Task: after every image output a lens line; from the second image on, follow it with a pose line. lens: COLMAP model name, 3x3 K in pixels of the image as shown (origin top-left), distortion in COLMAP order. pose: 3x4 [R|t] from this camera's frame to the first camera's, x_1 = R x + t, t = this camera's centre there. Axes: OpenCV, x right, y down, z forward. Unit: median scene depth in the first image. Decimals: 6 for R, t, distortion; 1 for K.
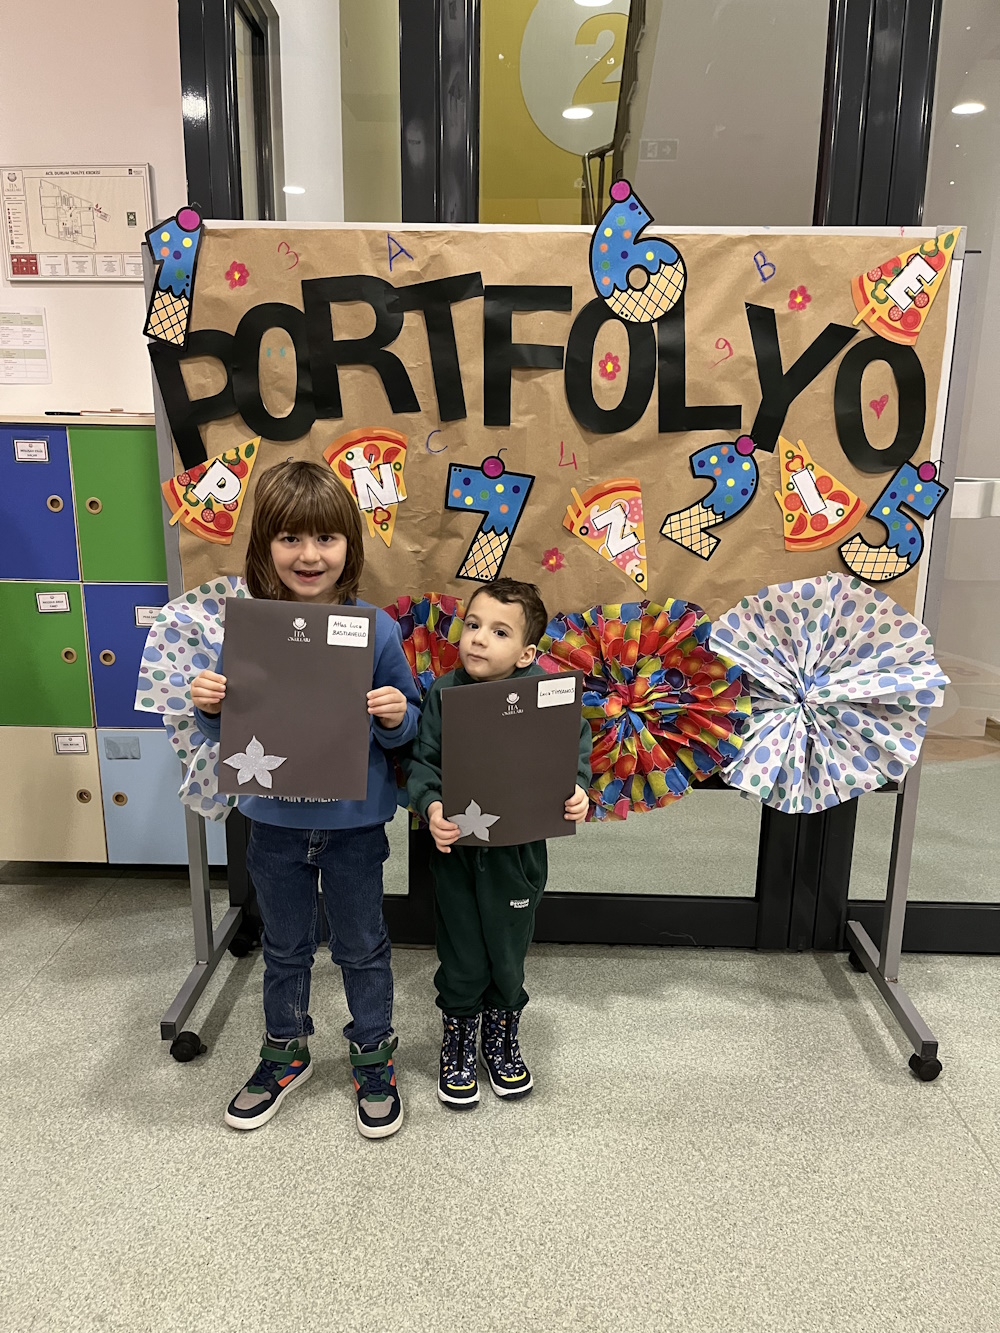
lens RADIAL K [[1006.3, 0, 481.3], [0, 1006.3, 696.6], [0, 0, 1]] dist [0.037870, -0.046766]
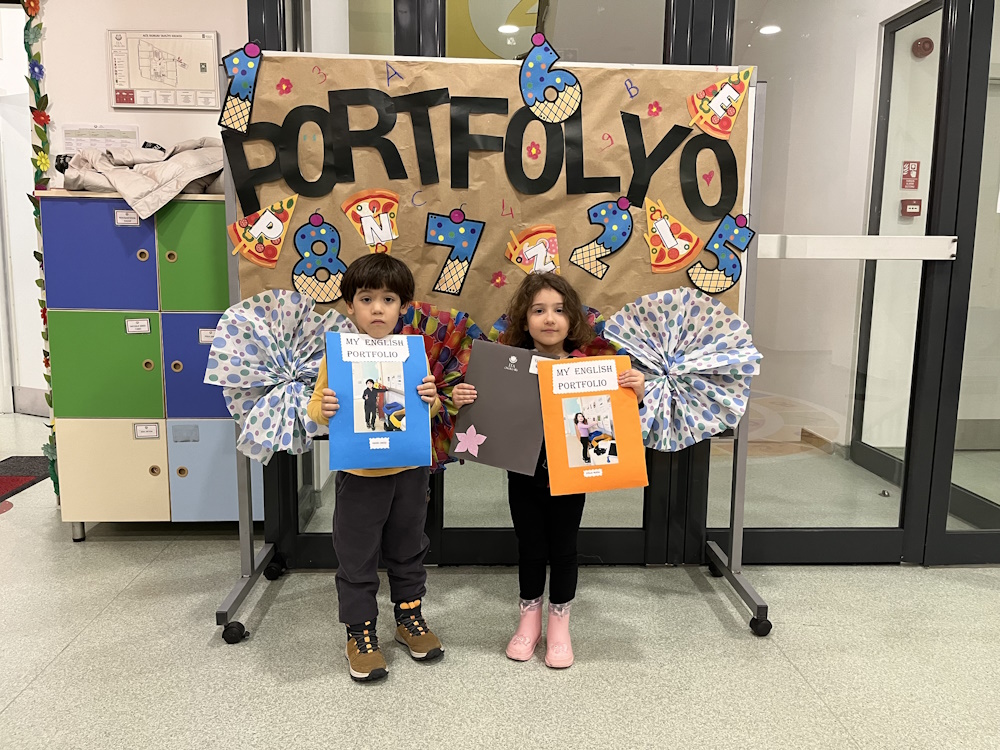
lens RADIAL K [[754.9, 0, 500.0], [0, 754.9, 375.0], [0, 0, 1]] dist [0.037870, -0.046766]
pose [[0.997144, -0.006012, 0.075291, -0.010715], [0.014161, 0.994031, -0.108174, 0.126668], [-0.074191, 0.108932, 0.991277, -0.083385]]
